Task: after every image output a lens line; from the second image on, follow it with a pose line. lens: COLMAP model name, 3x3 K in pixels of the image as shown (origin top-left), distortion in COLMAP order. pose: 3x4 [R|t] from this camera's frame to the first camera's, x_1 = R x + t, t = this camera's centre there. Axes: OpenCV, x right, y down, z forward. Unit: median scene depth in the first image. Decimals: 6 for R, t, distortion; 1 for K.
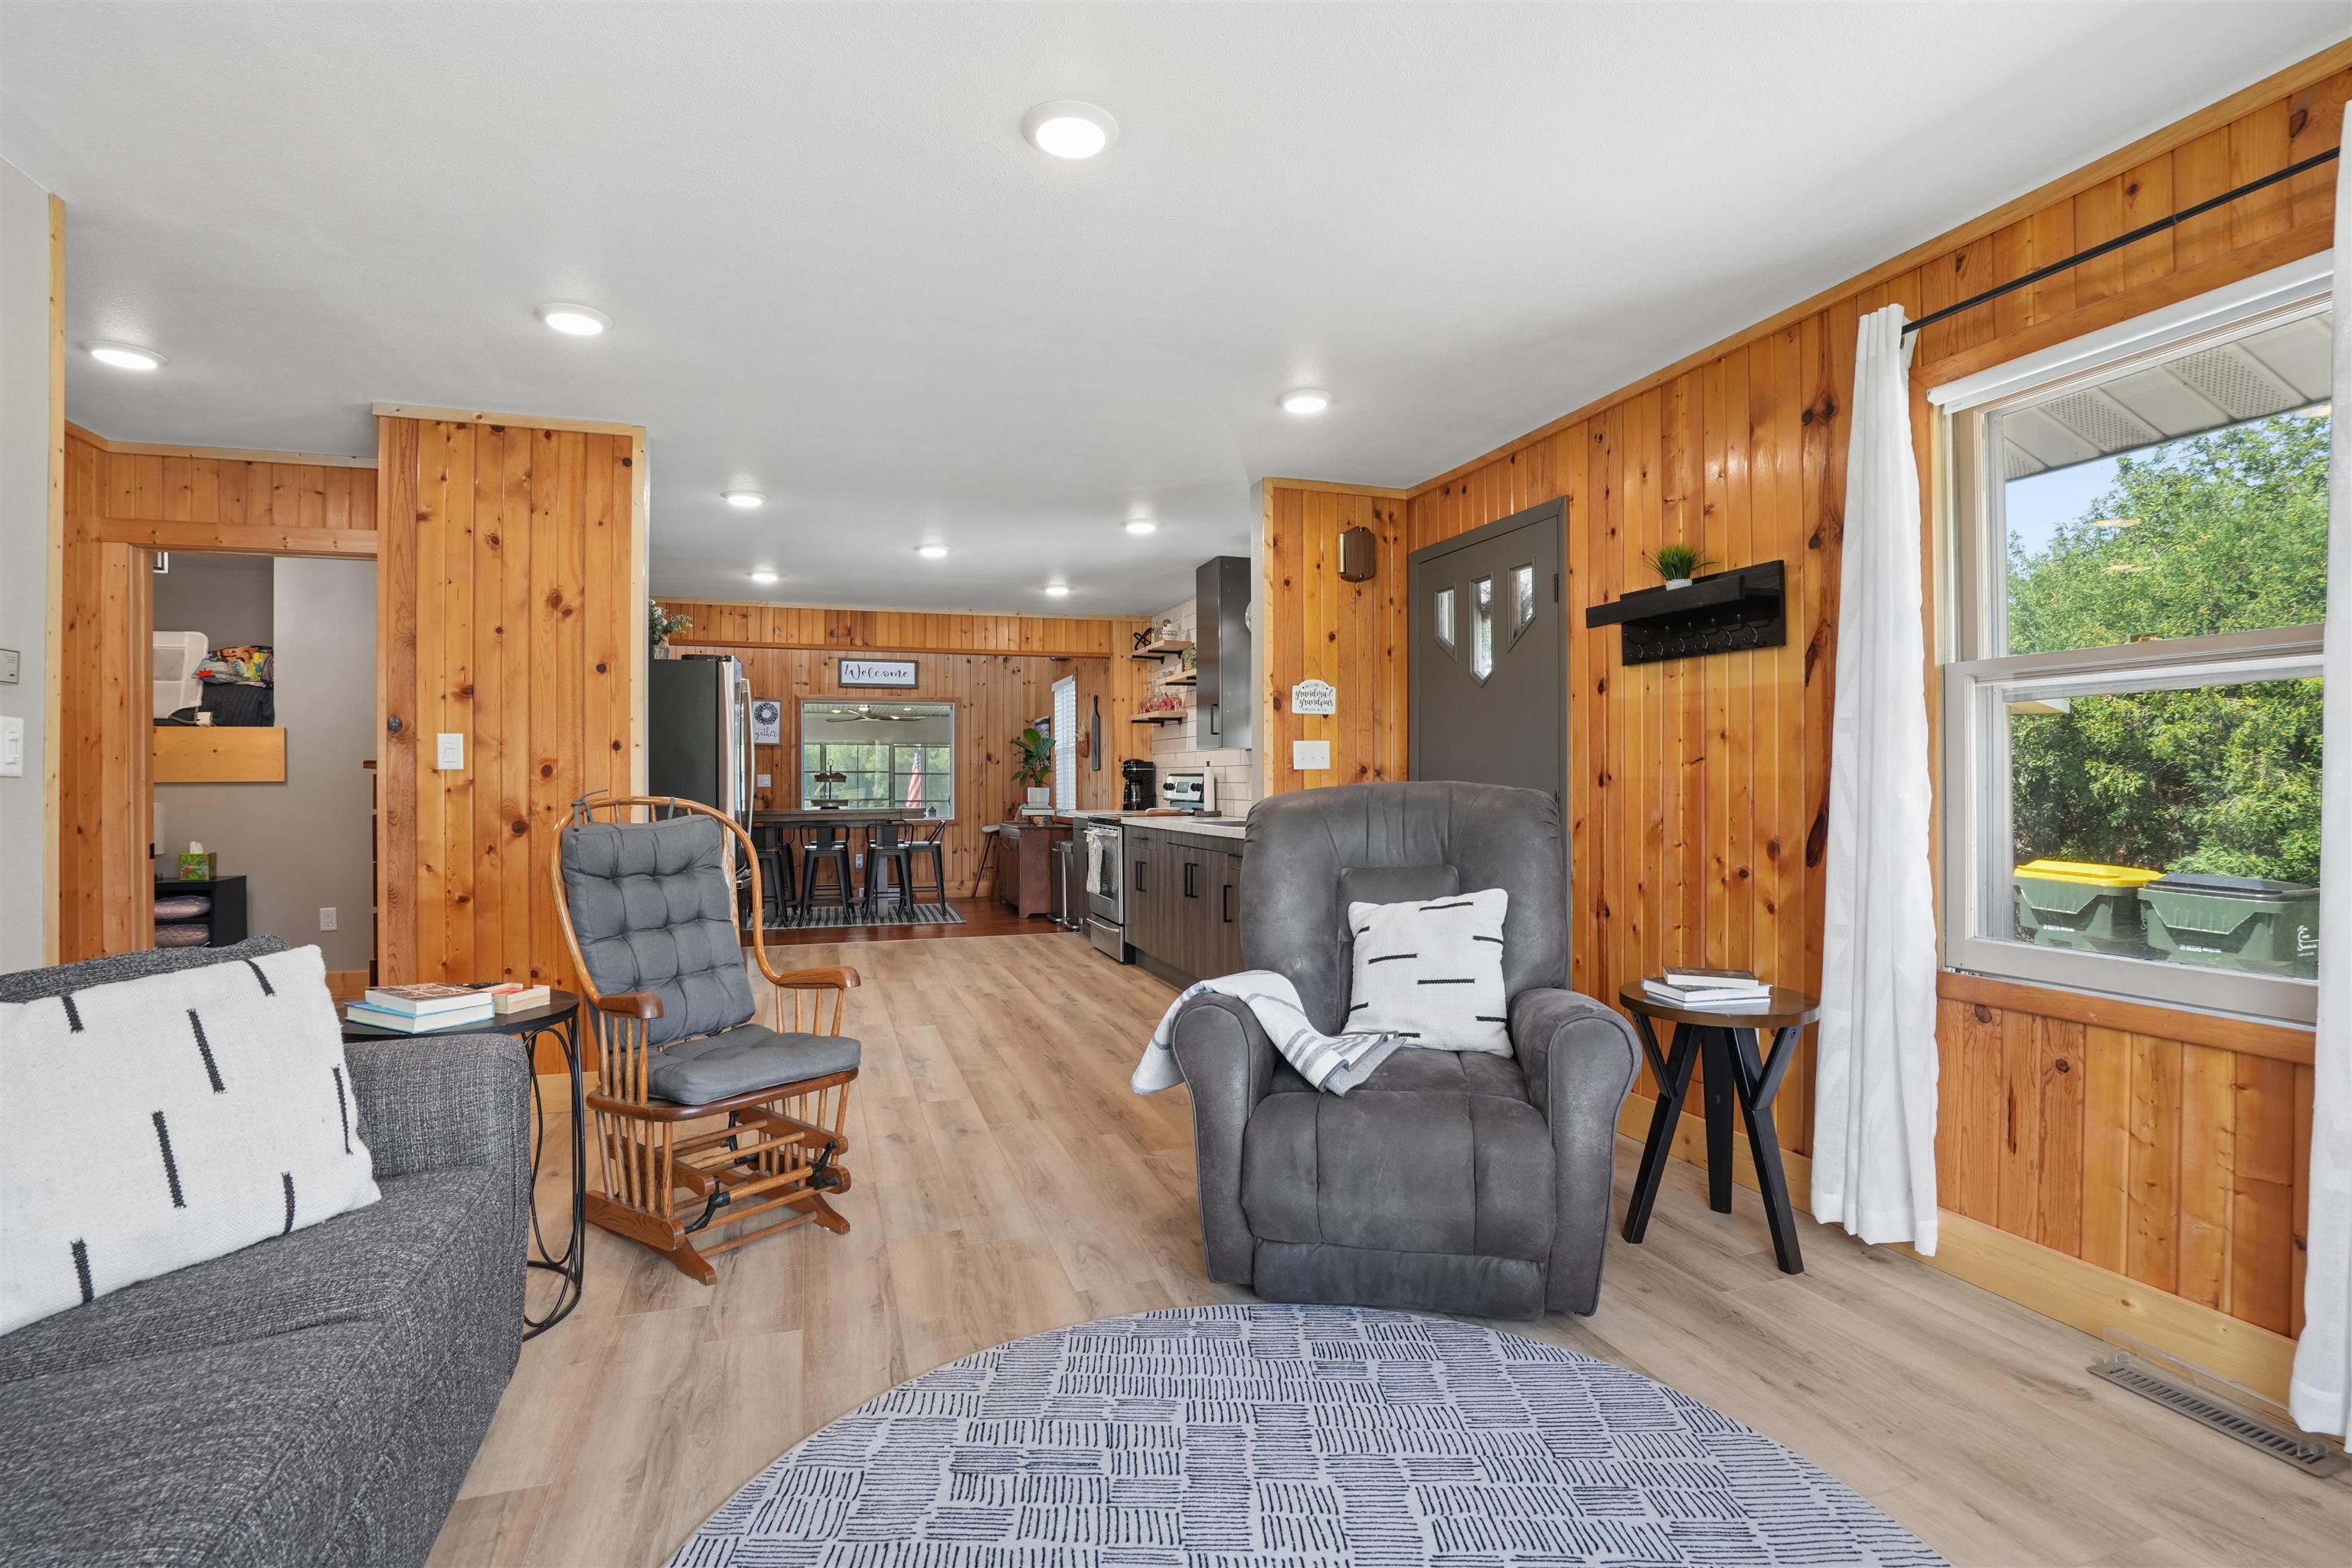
lens RADIAL K [[1153.8, 0, 1174.5], [0, 1153.8, 777.5], [0, 0, 1]] dist [-0.002220, 0.000418]
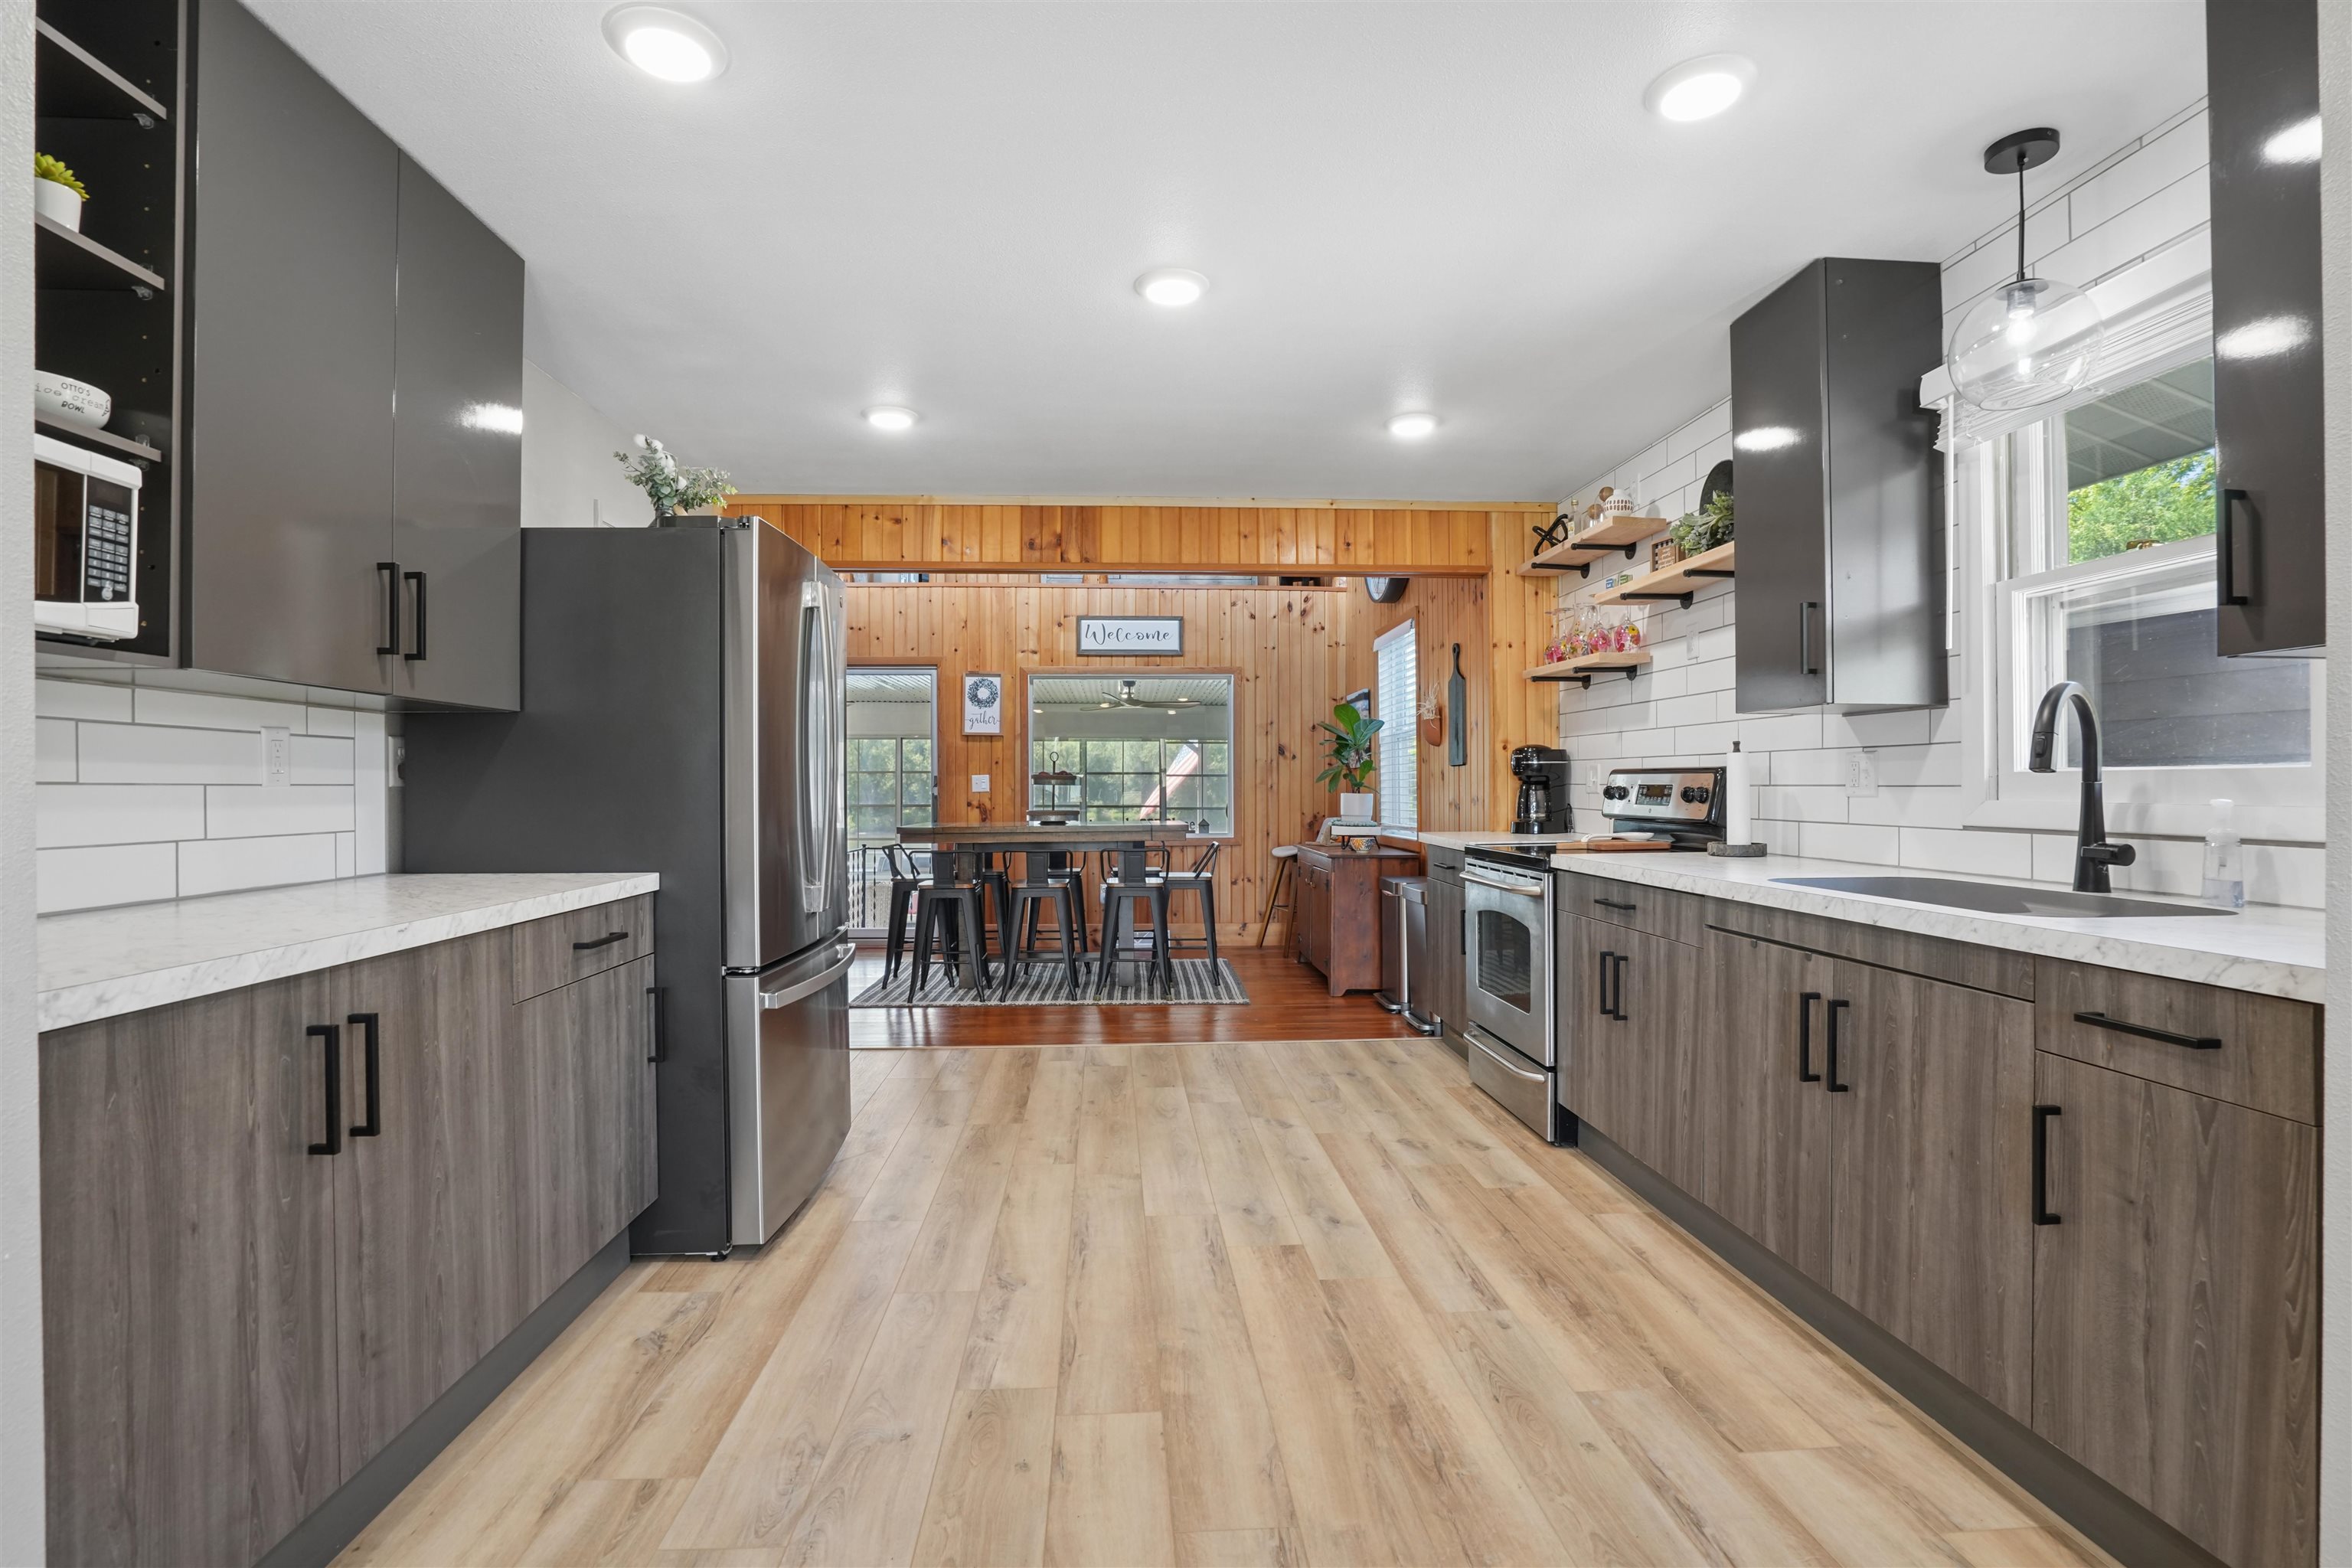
lens RADIAL K [[1153.8, 0, 1174.5], [0, 1153.8, 777.5], [0, 0, 1]] dist [-0.002220, 0.000418]
pose [[0.969632, -0.002624, -0.244555, -0.060605], [0.001845, 0.999992, -0.003415, 0.001786], [0.244562, 0.002860, 0.969629, 0.351547]]
